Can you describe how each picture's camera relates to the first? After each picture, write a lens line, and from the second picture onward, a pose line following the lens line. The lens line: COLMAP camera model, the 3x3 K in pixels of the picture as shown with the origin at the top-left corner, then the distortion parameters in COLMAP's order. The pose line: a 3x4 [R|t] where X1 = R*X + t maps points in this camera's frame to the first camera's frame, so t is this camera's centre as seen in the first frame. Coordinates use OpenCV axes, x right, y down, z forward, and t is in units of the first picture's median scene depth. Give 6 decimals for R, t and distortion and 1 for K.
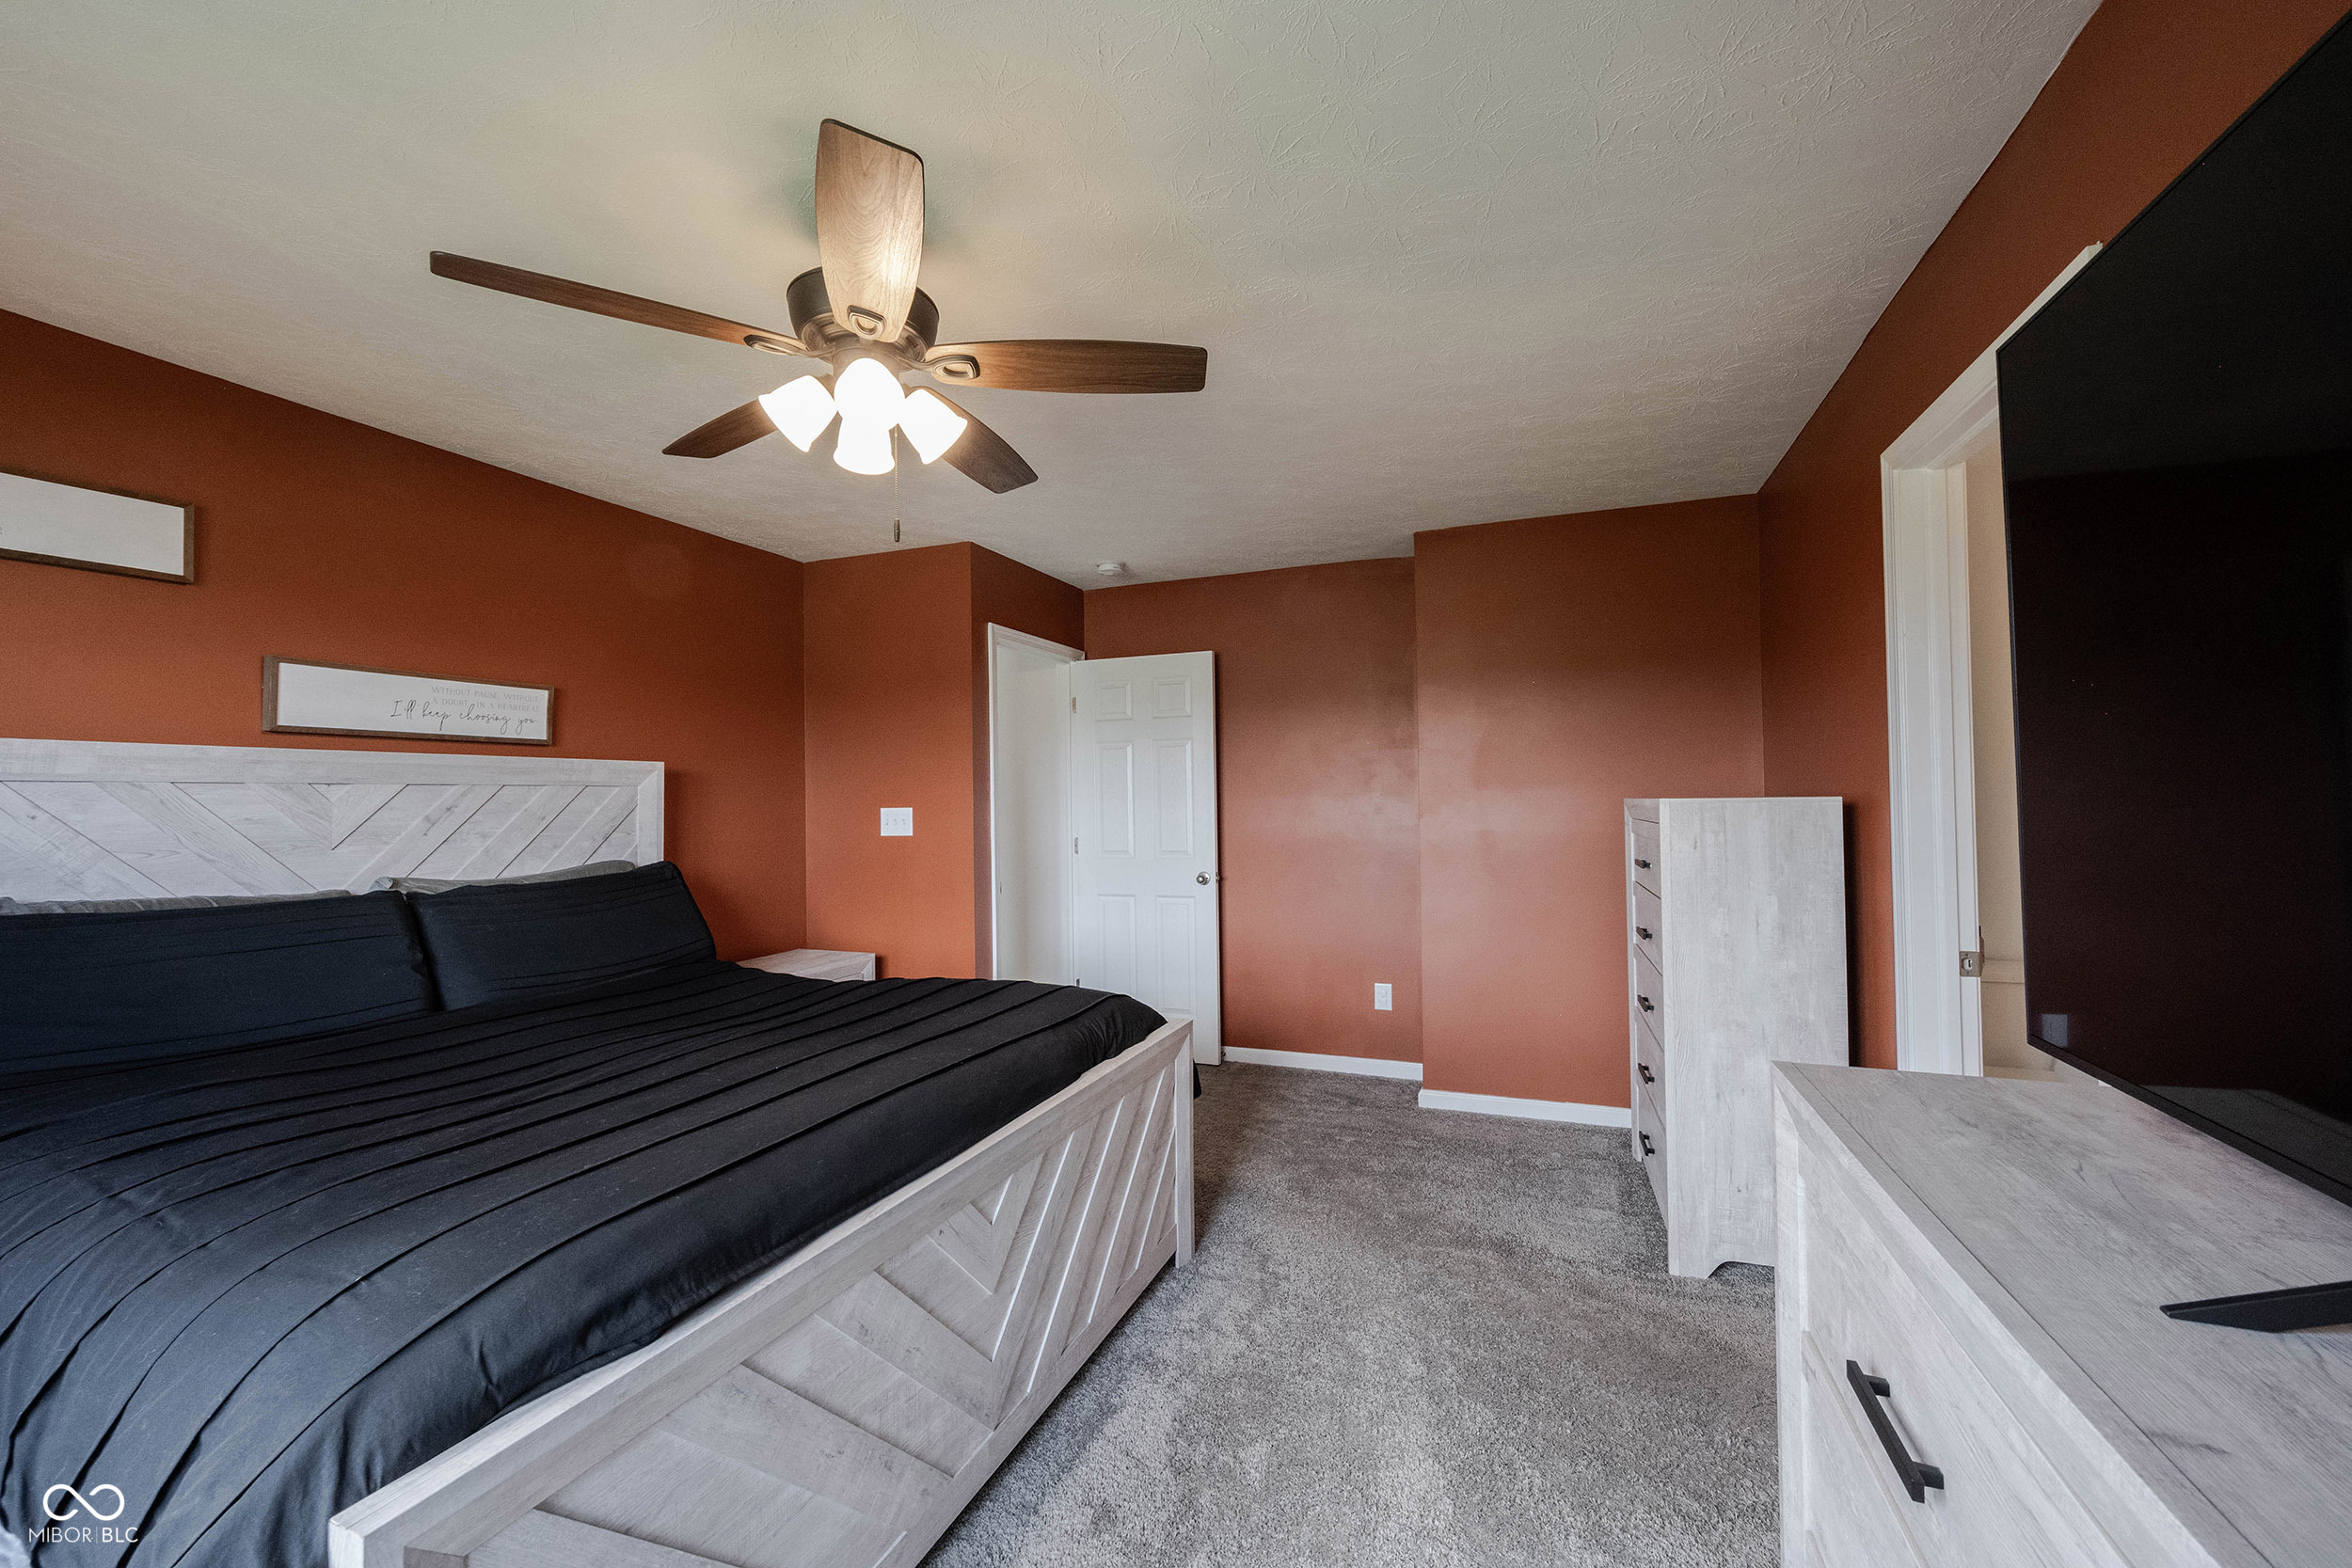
lens RADIAL K [[924.4, 0, 1178.5], [0, 924.4, 782.6], [0, 0, 1]] dist [0.001818, -0.000136]
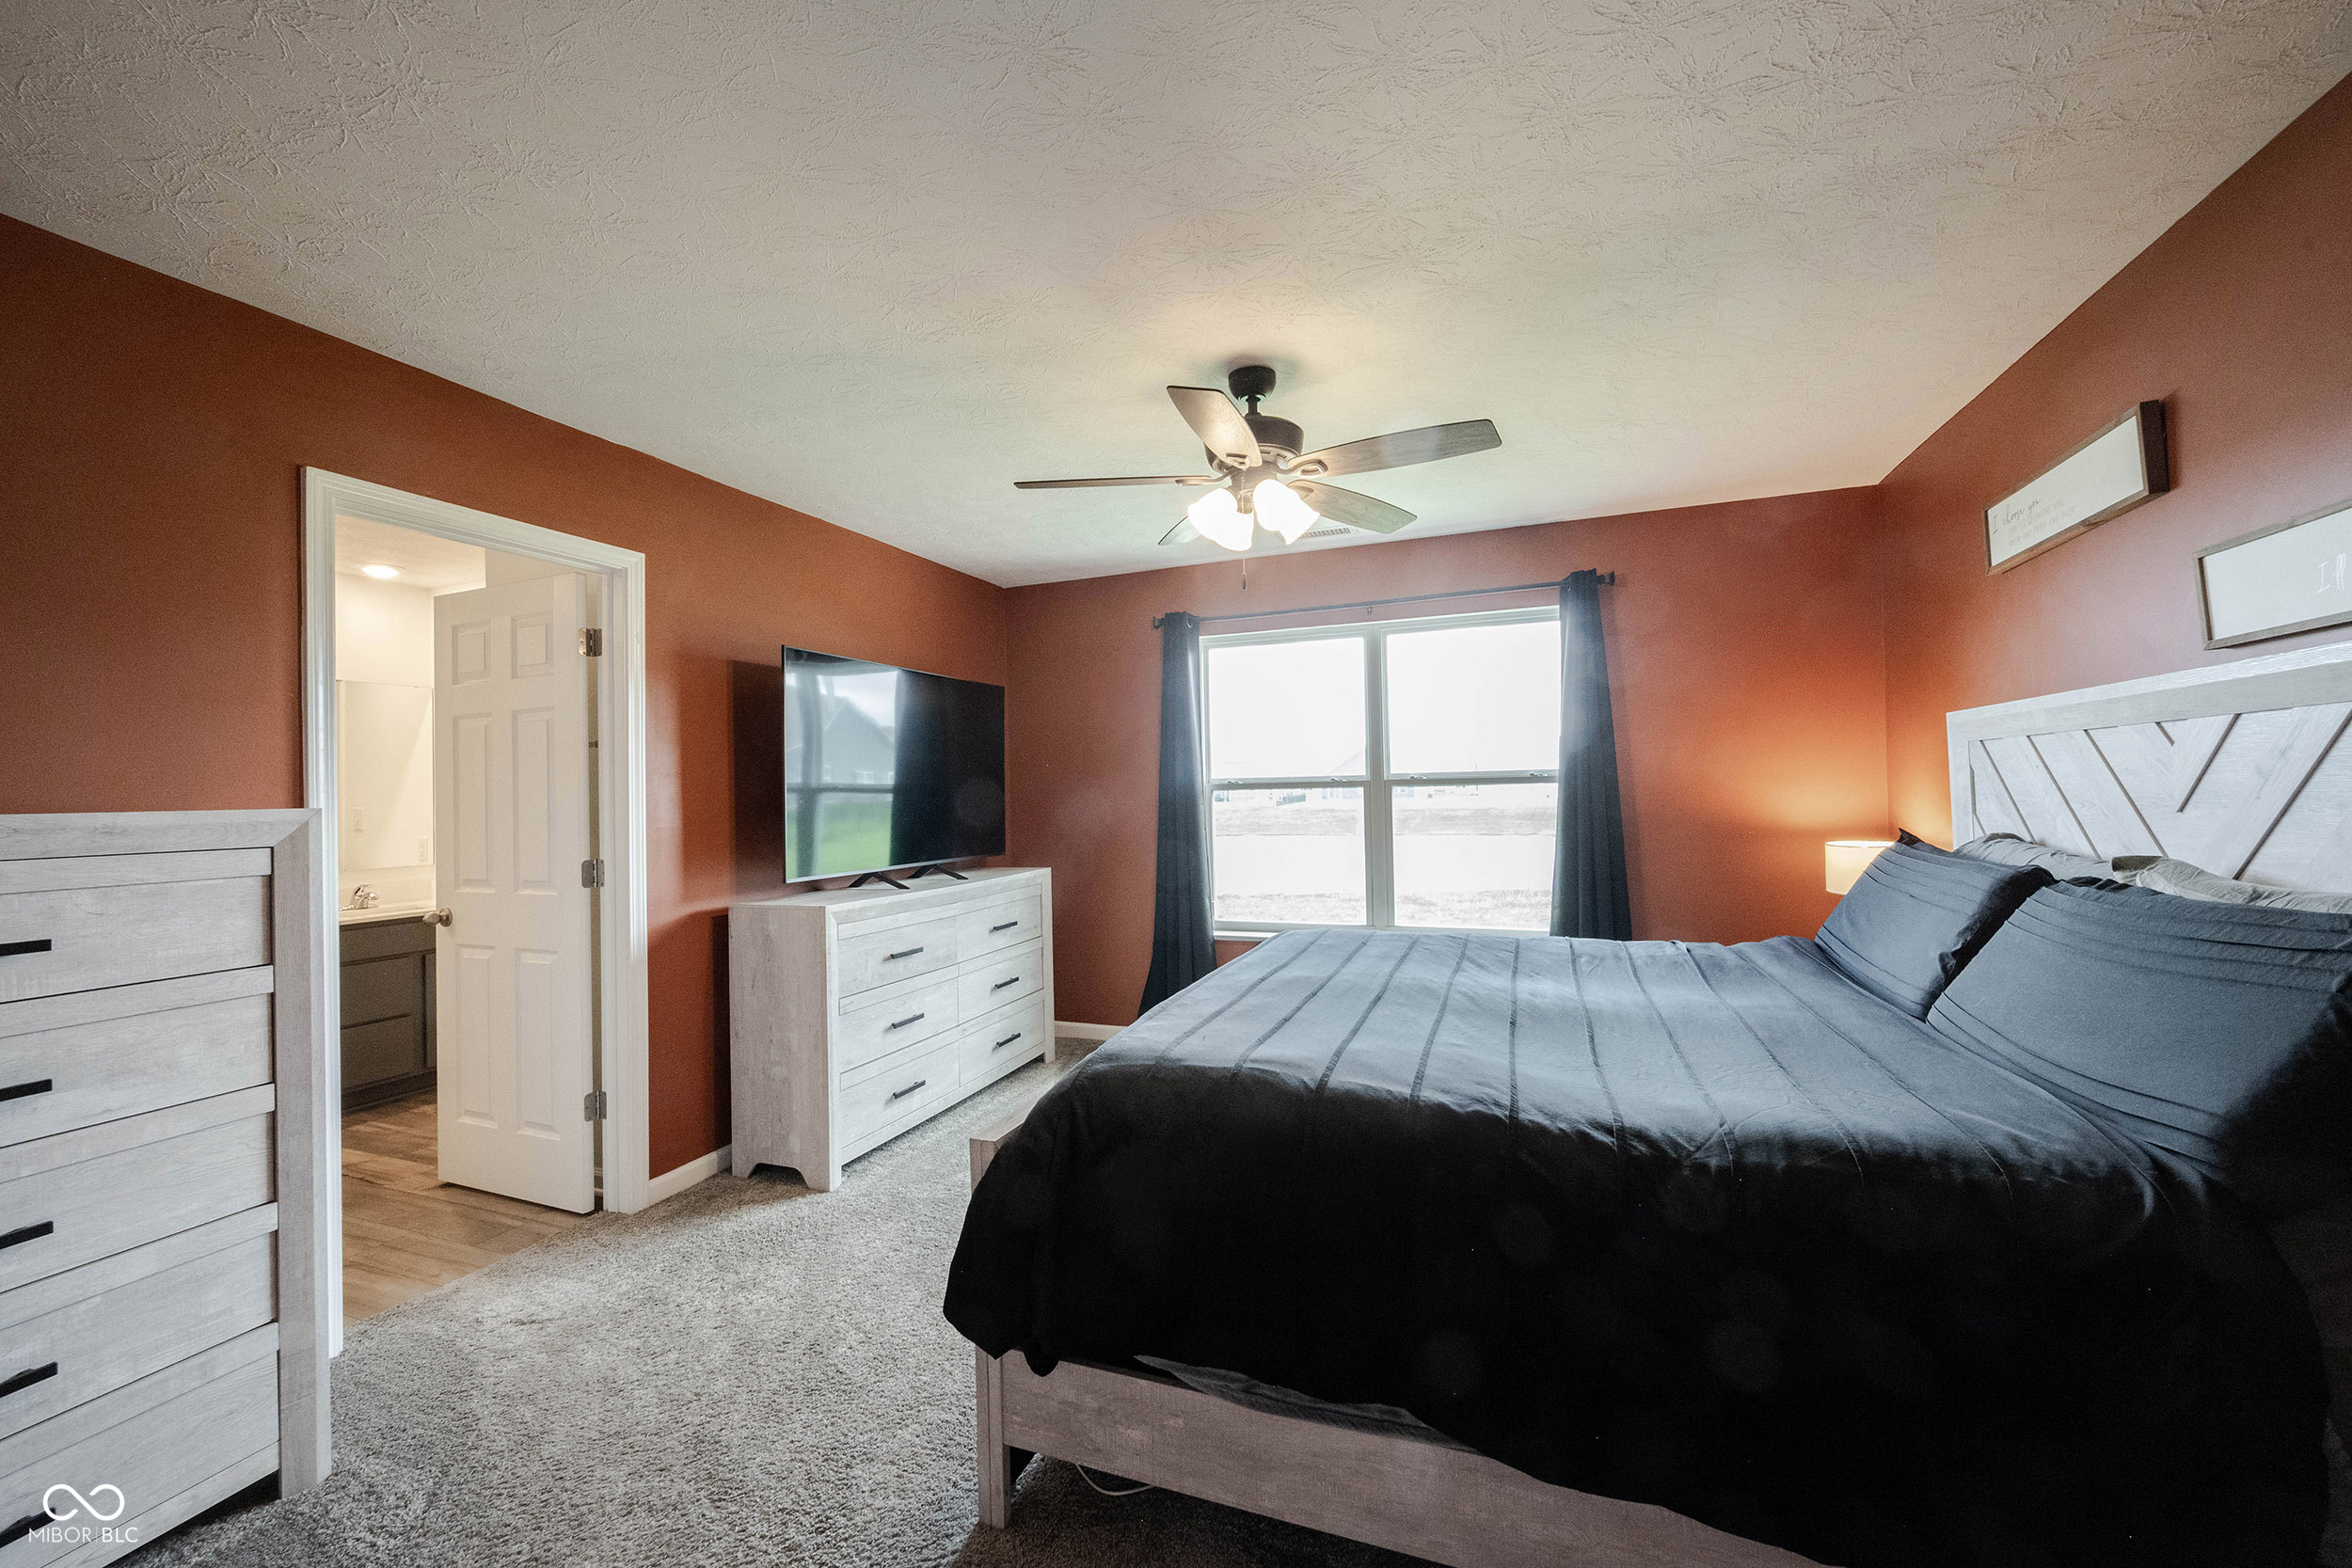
lens RADIAL K [[924.4, 0, 1168.9], [0, 924.4, 783.3], [0, 0, 1]] dist [0.001818, -0.000136]
pose [[-0.999525, 0.030762, 0.002081, -0.120479], [0.030687, 0.999089, -0.029644, 0.040653], [-0.002991, -0.029566, -0.999558, 1.491931]]
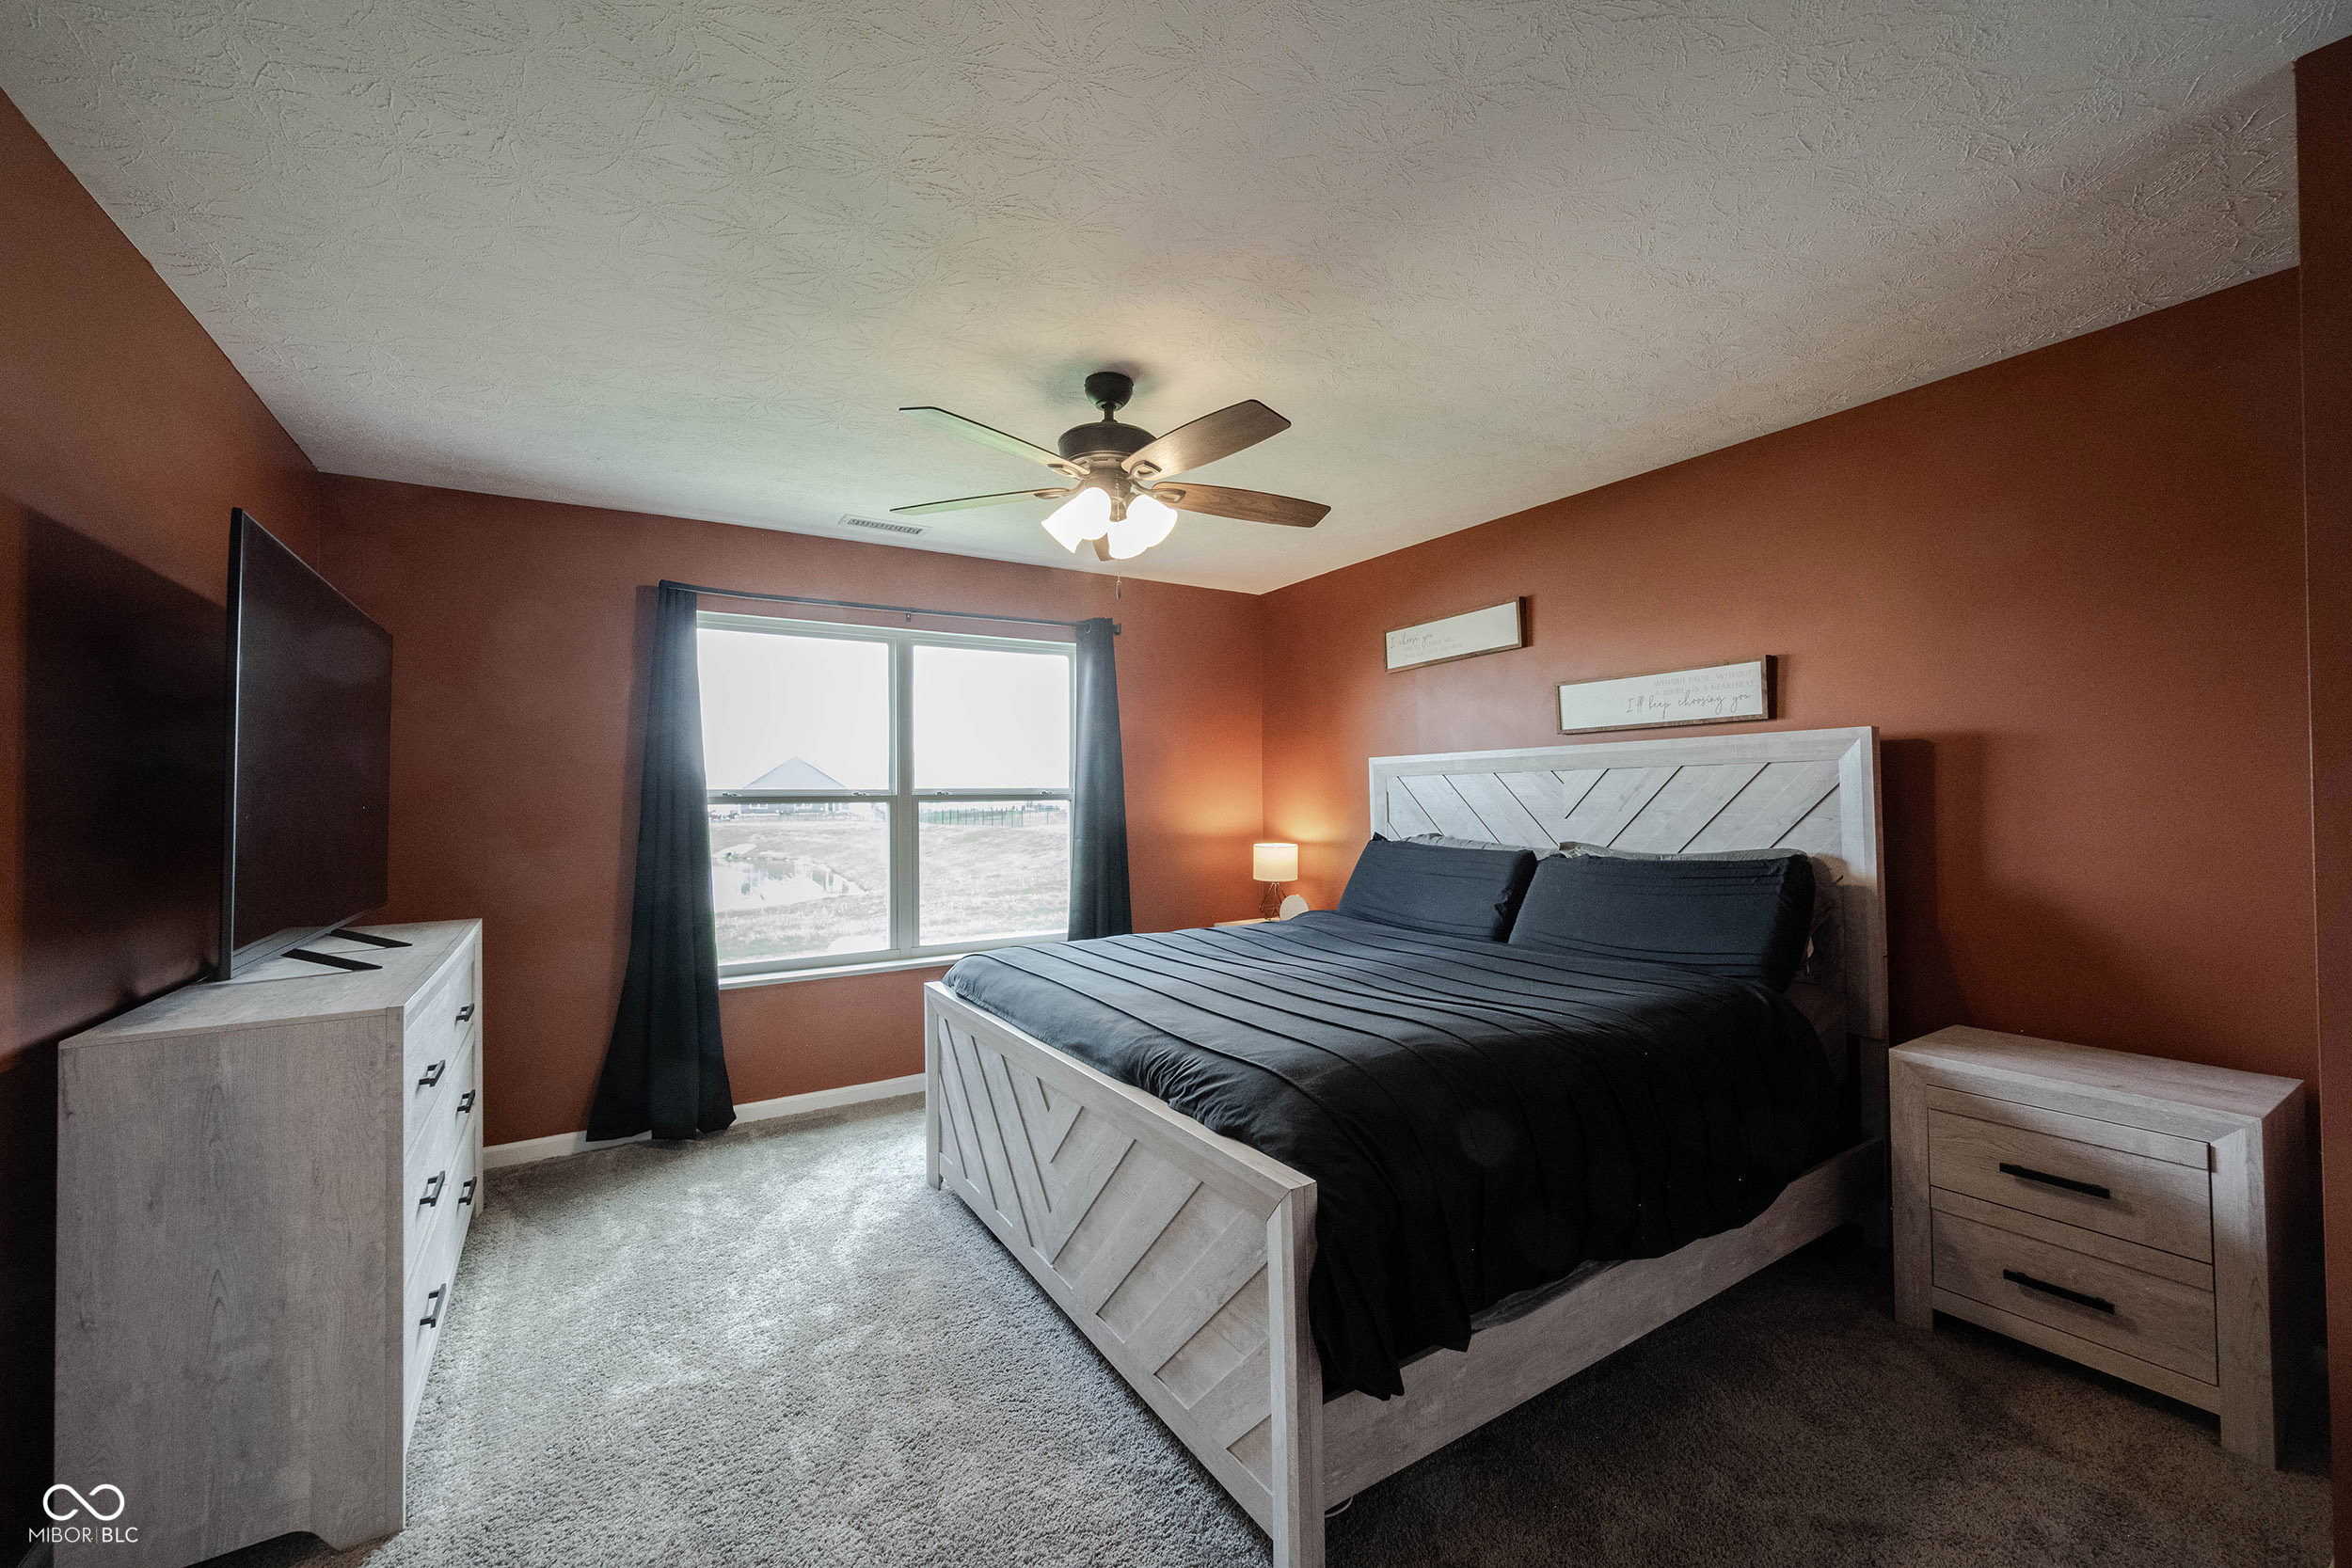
lens RADIAL K [[924.4, 0, 1177.9], [0, 924.4, 778.8], [0, 0, 1]] dist [0.001818, -0.000136]
pose [[-0.599432, -0.000404, -0.800425, 0.445200], [0.032474, 0.999164, -0.024824, 0.024787], [0.799767, -0.040873, -0.598918, 1.182606]]
